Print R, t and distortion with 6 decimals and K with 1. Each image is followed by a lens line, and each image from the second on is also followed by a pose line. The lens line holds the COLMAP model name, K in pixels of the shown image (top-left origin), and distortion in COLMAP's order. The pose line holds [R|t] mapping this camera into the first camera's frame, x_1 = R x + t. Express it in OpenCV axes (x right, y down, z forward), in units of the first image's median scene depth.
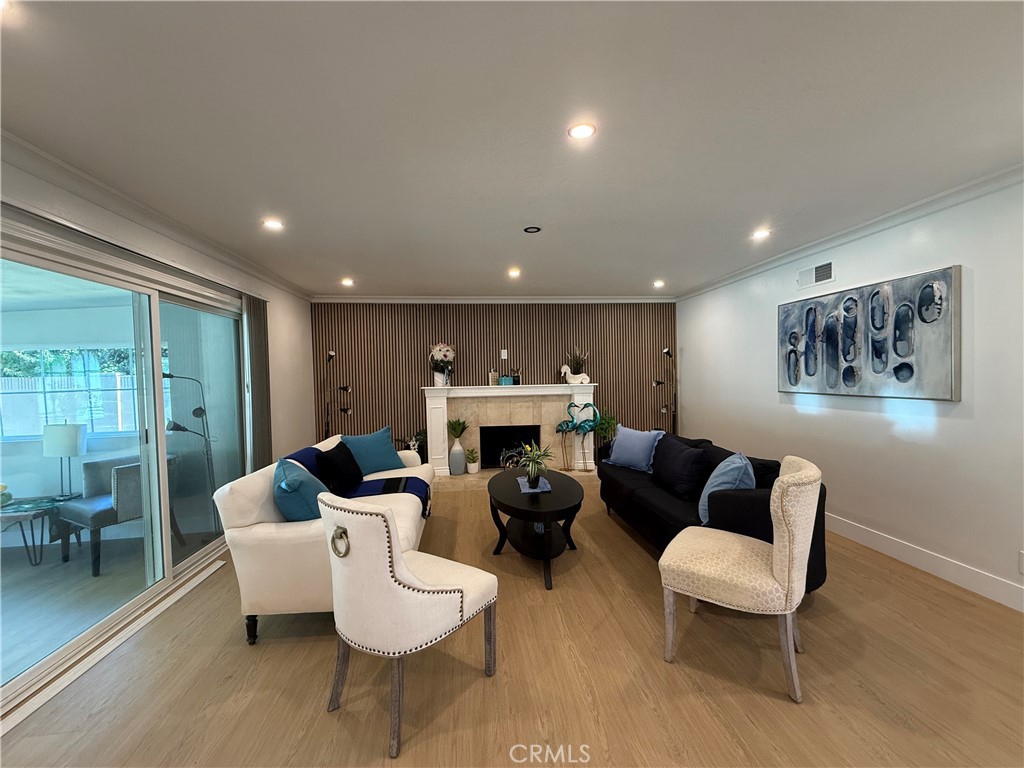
lens RADIAL K [[411.1, 0, 514.6], [0, 411.1, 385.8], [0, 0, 1]] dist [0.001125, 0.000166]
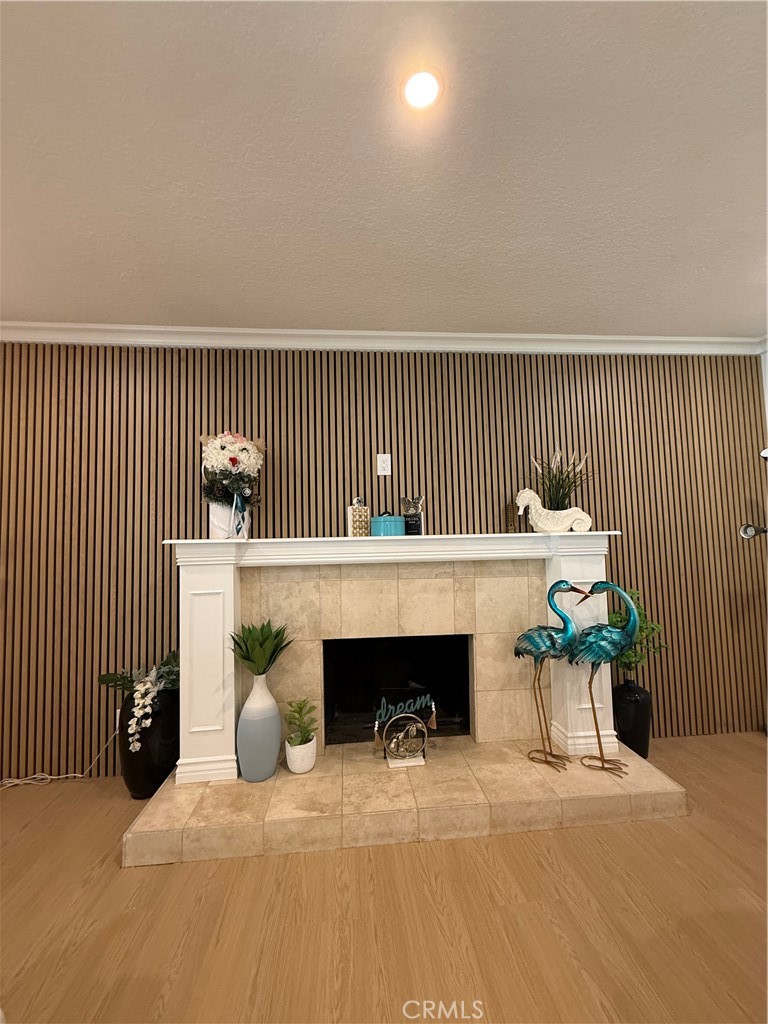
lens RADIAL K [[411.1, 0, 381.9], [0, 411.1, 511.2], [0, 0, 1]] dist [0.001125, 0.000166]
pose [[0.999612, -0.004757, -0.027451, -0.015779], [0.002248, 0.995874, -0.090719, 0.011545], [0.027770, 0.090622, 0.995498, 0.596100]]
